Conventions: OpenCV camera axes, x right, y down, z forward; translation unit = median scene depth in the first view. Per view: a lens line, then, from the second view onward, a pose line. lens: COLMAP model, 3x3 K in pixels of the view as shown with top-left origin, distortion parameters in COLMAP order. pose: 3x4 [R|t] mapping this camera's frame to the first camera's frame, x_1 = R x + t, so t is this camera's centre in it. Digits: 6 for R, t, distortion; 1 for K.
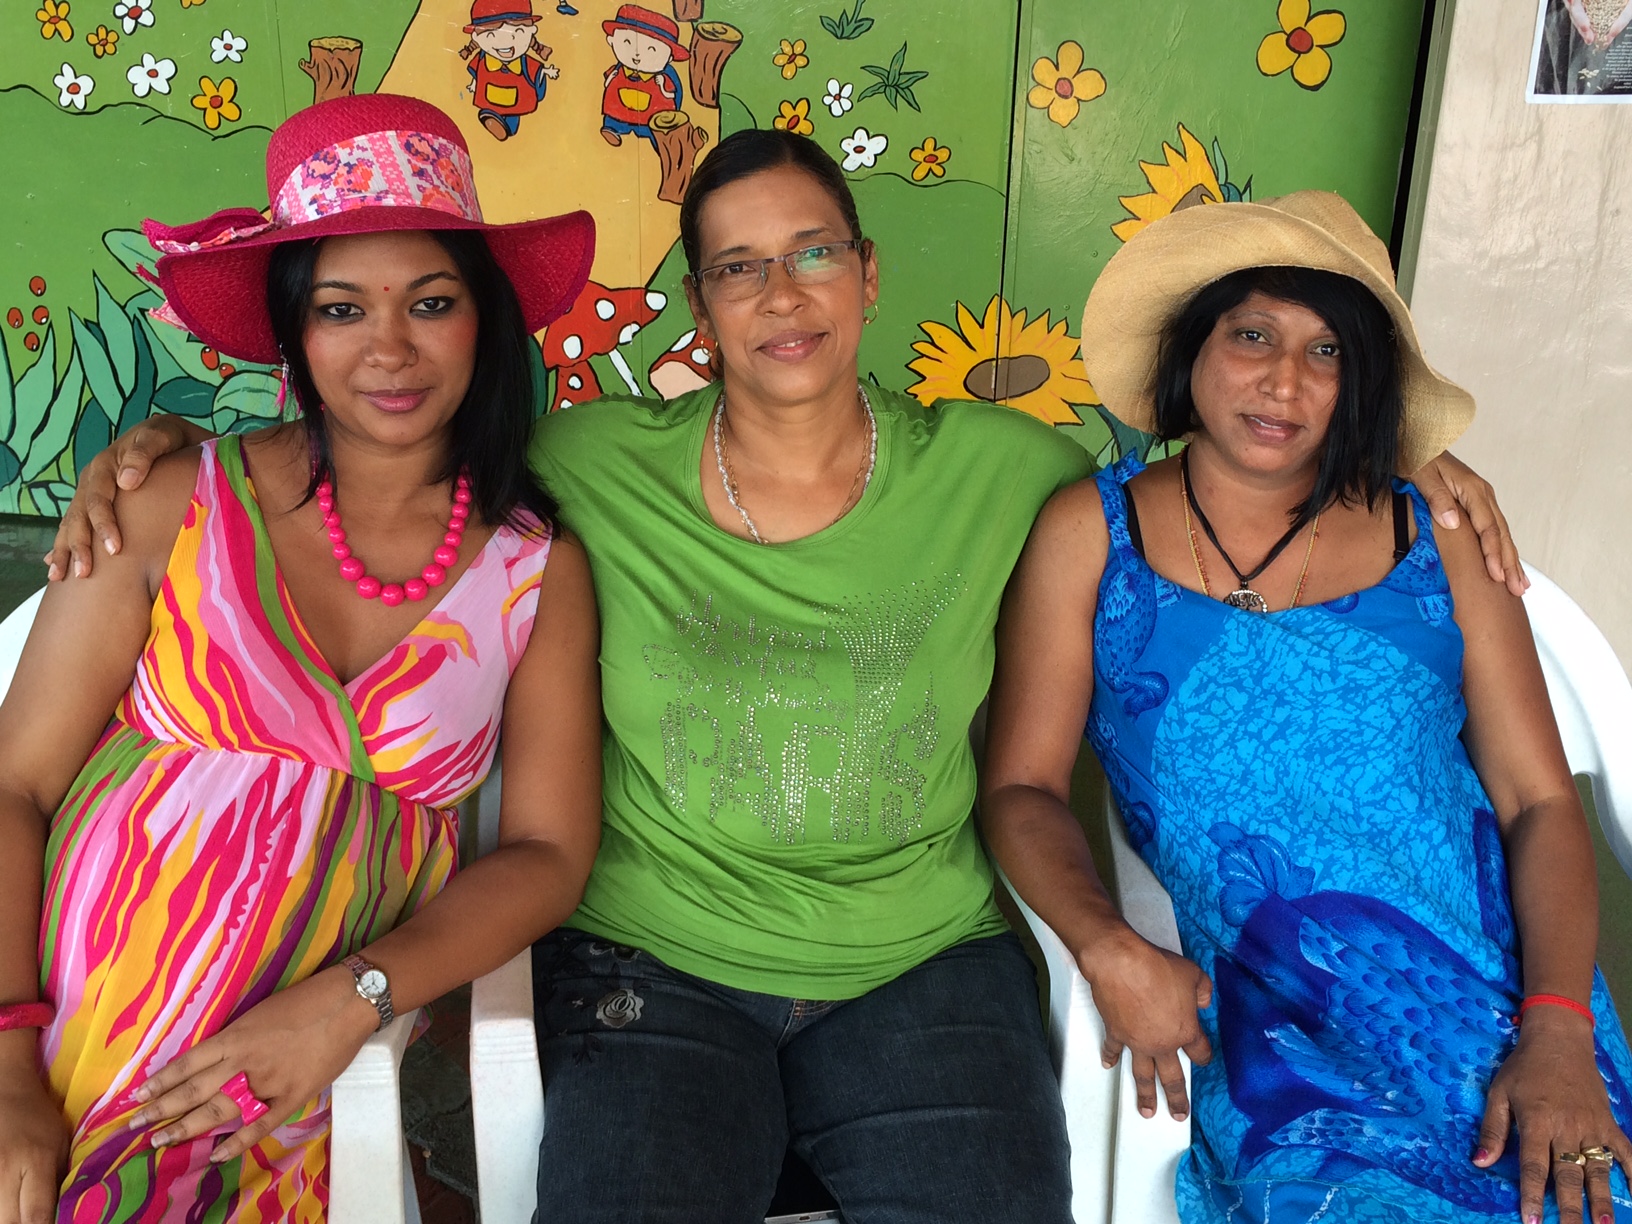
lens RADIAL K [[1913.7, 0, 830.4], [0, 1913.7, 641.8], [0, 0, 1]] dist [0.039069, 0.000000]
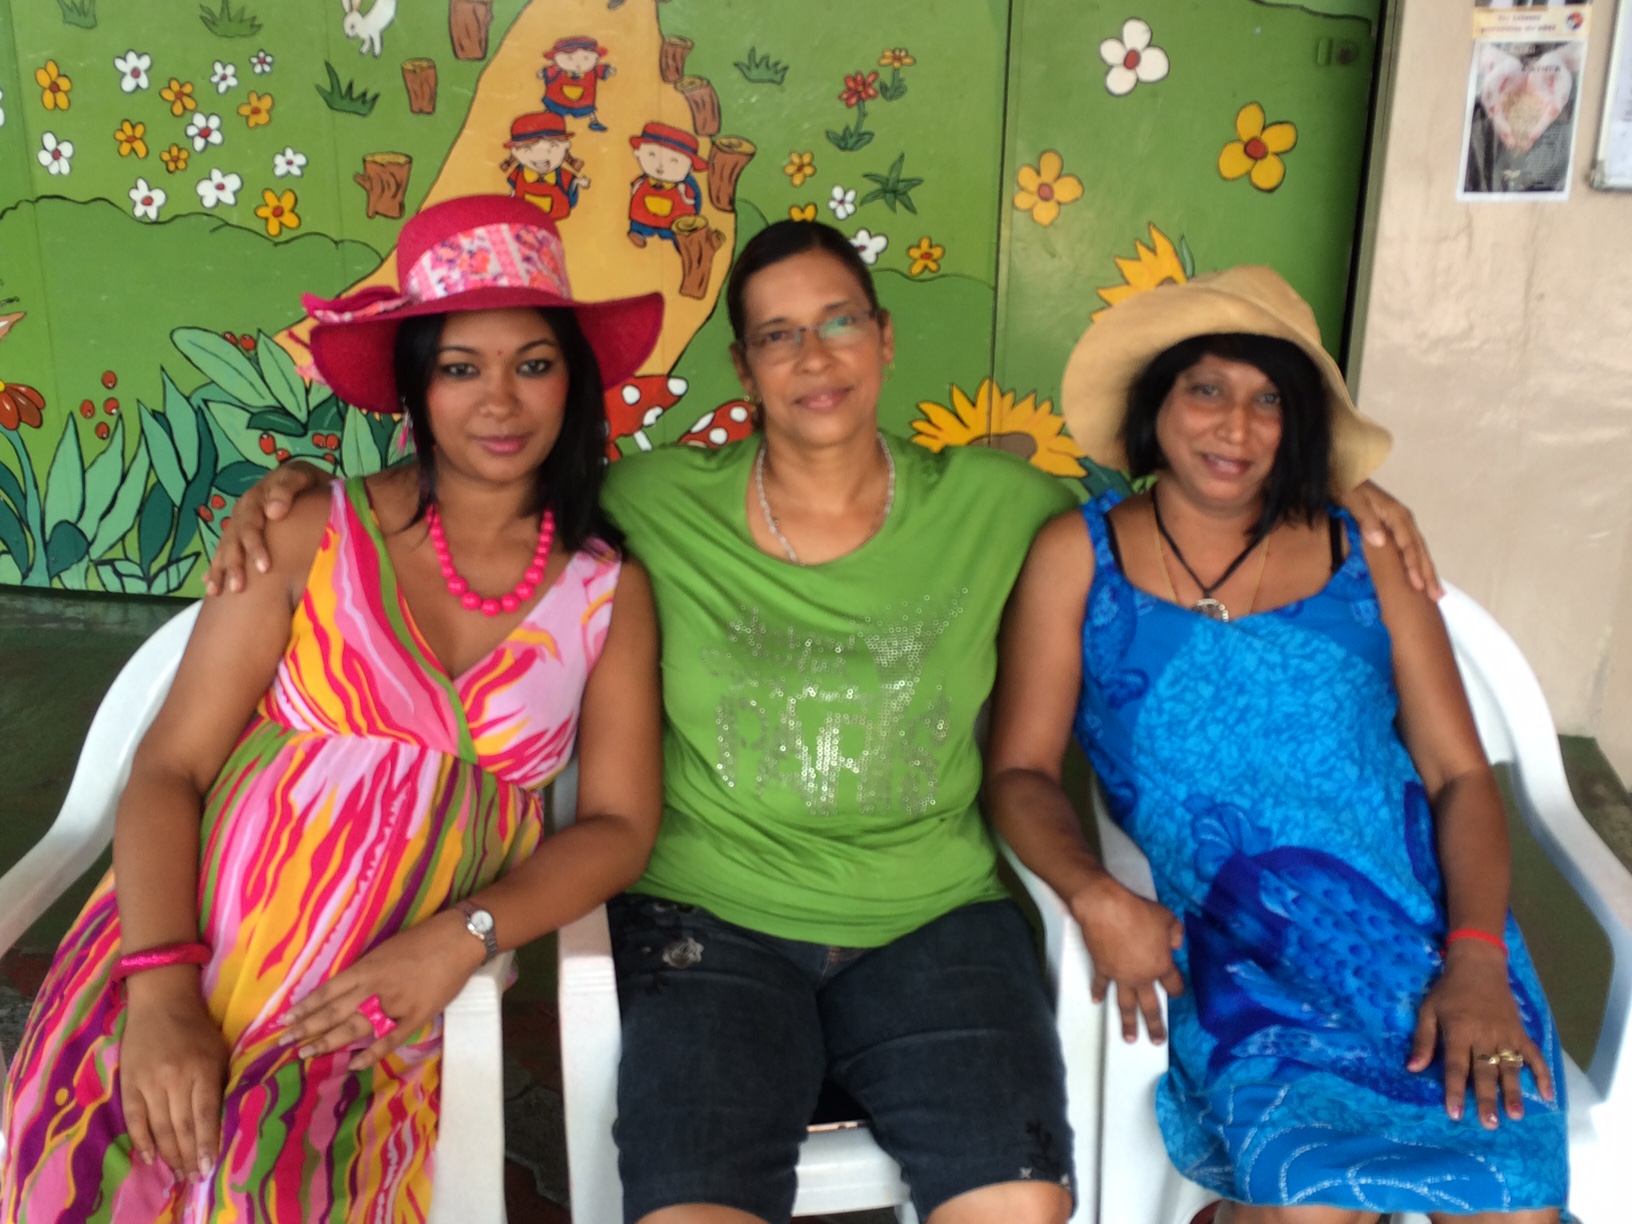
lens RADIAL K [[1913.7, 0, 823.7], [0, 1913.7, 637.0], [0, 0, 1]] dist [0.039069, 0.000000]
pose [[0.999956, -0.008991, 0.002620, -0.012138], [0.009128, 0.998281, -0.057889, 0.032620], [-0.002095, 0.057910, 0.998320, -0.095419]]
